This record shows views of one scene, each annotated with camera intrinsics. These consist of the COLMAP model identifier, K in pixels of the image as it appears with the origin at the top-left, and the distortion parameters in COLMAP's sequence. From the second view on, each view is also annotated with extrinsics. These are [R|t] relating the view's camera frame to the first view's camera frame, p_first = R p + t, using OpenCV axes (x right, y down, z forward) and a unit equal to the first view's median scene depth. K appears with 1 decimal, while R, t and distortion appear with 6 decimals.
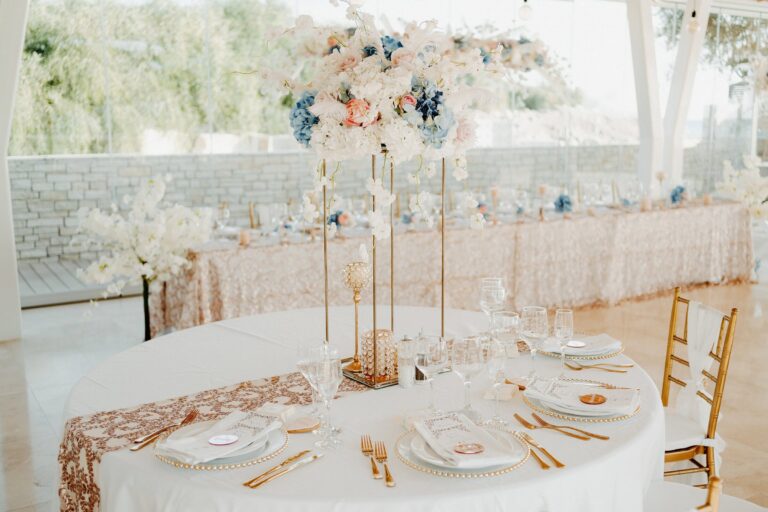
lens RADIAL K [[799.5, 0, 384.1], [0, 799.5, 256.1], [0, 0, 1]] dist [-0.001889, 0.000000]
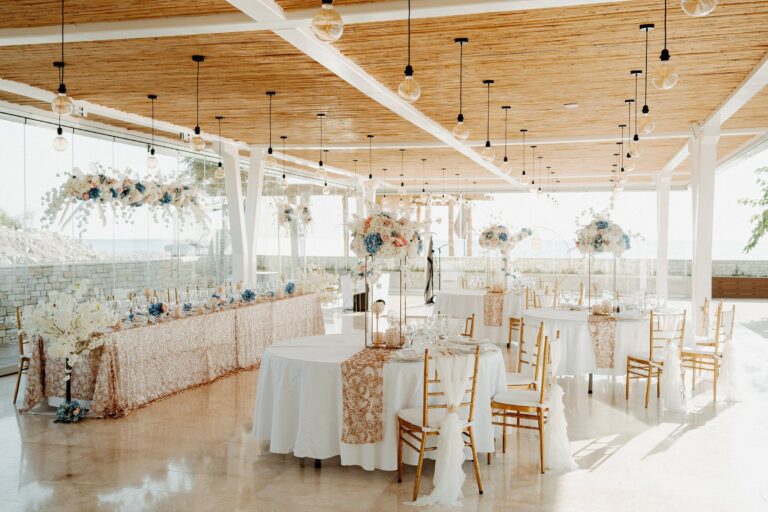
lens RADIAL K [[799.5, 0, 383.5], [0, 799.5, 255.6], [0, 0, 1]] dist [-0.001889, 0.000000]
pose [[0.712873, -0.006412, 0.701264, -0.591551], [0.110205, 0.988559, -0.102990, 0.040901], [-0.692580, 0.150701, 0.705423, -0.249536]]
